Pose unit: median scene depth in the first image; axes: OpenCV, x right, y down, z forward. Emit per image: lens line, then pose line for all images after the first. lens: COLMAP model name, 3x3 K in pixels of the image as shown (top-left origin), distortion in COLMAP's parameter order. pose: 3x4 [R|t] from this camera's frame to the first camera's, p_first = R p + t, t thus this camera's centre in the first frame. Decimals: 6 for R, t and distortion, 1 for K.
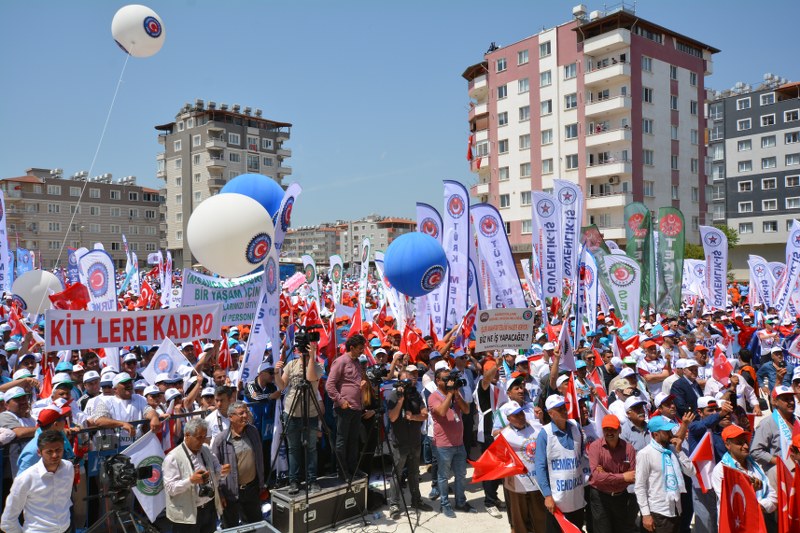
lens RADIAL K [[657.4, 0, 399.8], [0, 657.4, 267.9], [0, 0, 1]] dist [-0.003922, 0.043153]
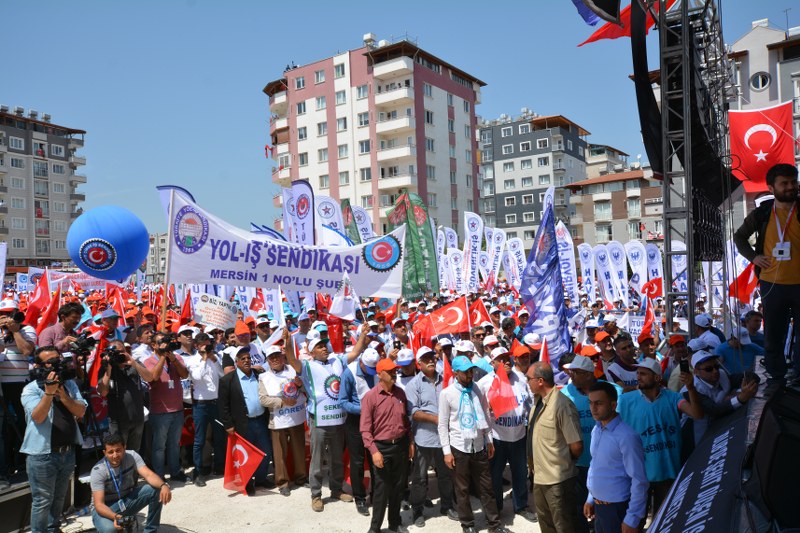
lens RADIAL K [[610.1, 0, 401.8], [0, 610.1, 276.9], [0, 0, 1]] dist [-0.013987, 0.038434]
pose [[0.954925, -0.023210, 0.295939, 0.012988], [0.024055, 0.999710, 0.000786, 0.008378], [-0.295871, 0.006368, 0.955207, 0.012431]]
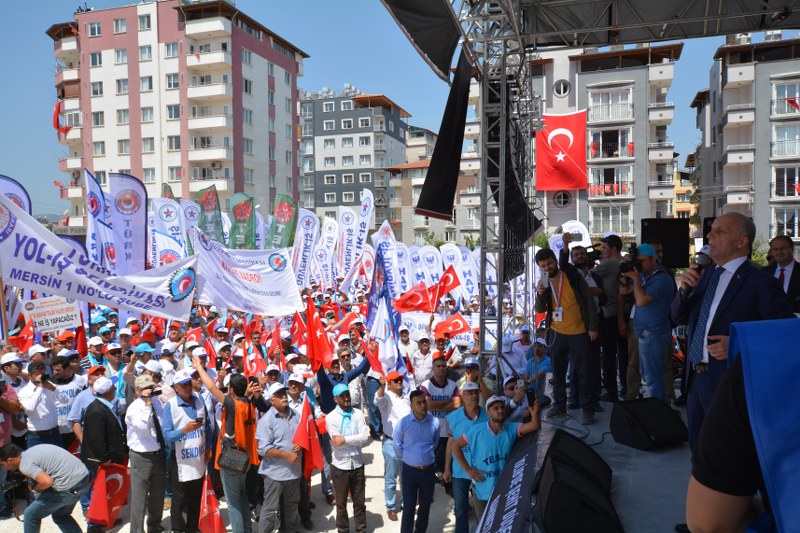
lens RADIAL K [[643.2, 0, 401.0], [0, 643.2, 266.2], [0, 0, 1]] dist [-0.005618, 0.041229]
pose [[0.830097, -0.009079, 0.557545, 0.003616], [-0.004674, 0.999719, 0.023239, -0.000053], [-0.557599, -0.021896, 0.829822, 0.002747]]
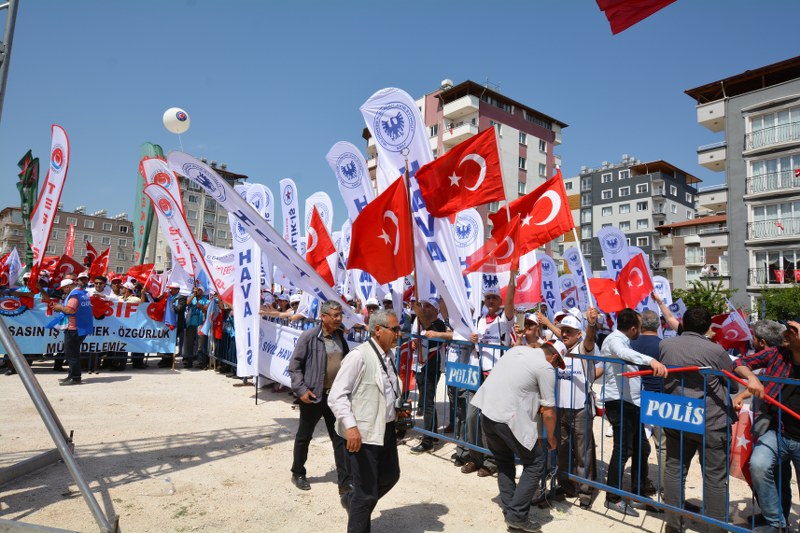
lens RADIAL K [[510.1, 0, 399.1], [0, 510.1, 254.5], [0, 0, 1]] dist [-0.013956, 0.006528]
pose [[0.998427, 0.056041, -0.001862, 0.185512], [-0.055908, 0.992424, -0.109407, 0.021768], [-0.004283, 0.109339, 0.993995, 0.100882]]
